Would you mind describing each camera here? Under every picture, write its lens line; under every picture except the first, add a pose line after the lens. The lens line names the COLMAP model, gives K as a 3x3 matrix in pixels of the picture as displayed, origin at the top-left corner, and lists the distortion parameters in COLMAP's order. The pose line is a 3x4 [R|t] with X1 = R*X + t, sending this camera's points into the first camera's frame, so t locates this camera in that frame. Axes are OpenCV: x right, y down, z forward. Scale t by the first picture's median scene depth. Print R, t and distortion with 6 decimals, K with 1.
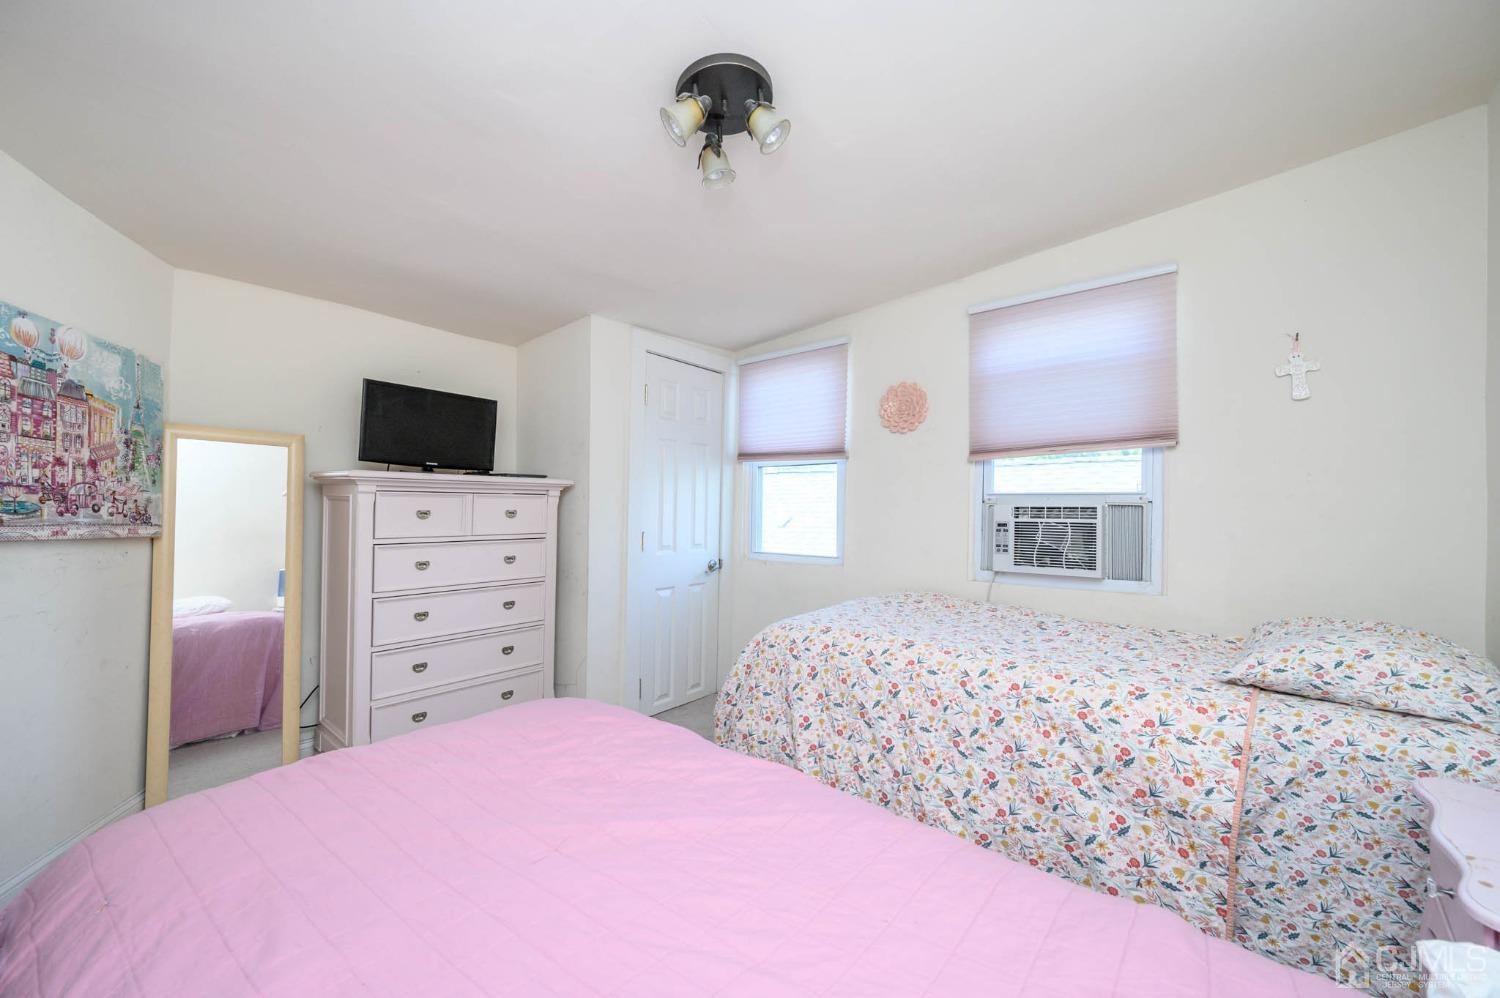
lens RADIAL K [[589.6, 0, 742.6], [0, 589.6, 499.4], [0, 0, 1]] dist [0.000286, -0.000062]
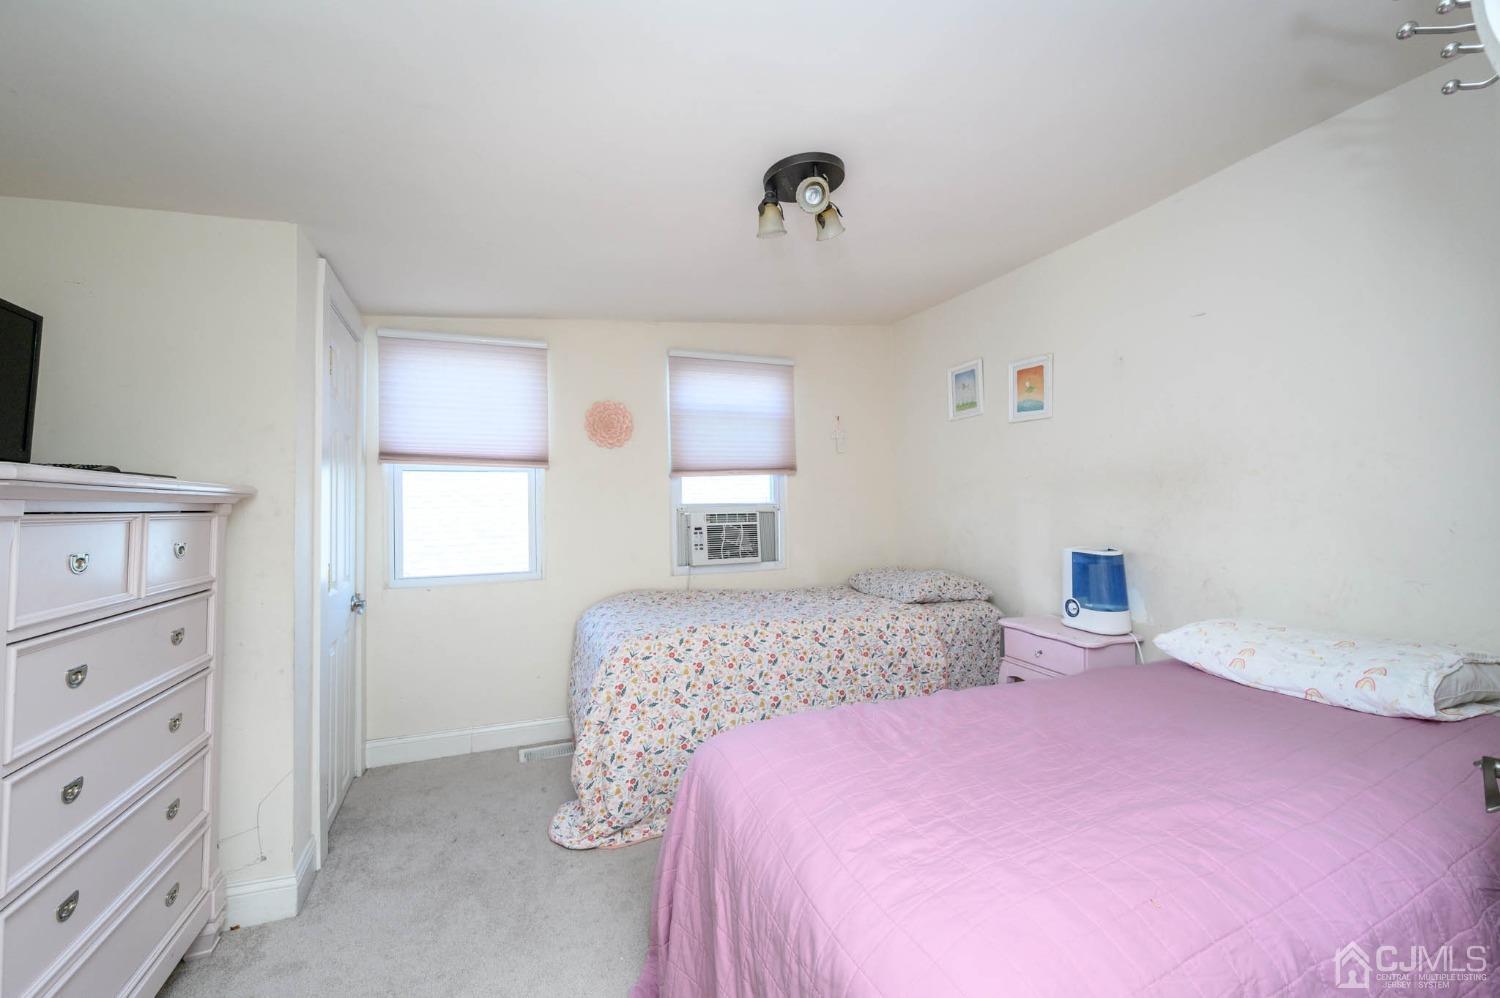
lens RADIAL K [[589.6, 0, 742.6], [0, 589.6, 499.4], [0, 0, 1]] dist [0.000286, -0.000062]
pose [[0.470077, -0.001108, 0.882625, -0.677532], [0.003220, 0.999995, -0.000460, -0.020309], [-0.882619, 0.003058, 0.470078, 0.331293]]
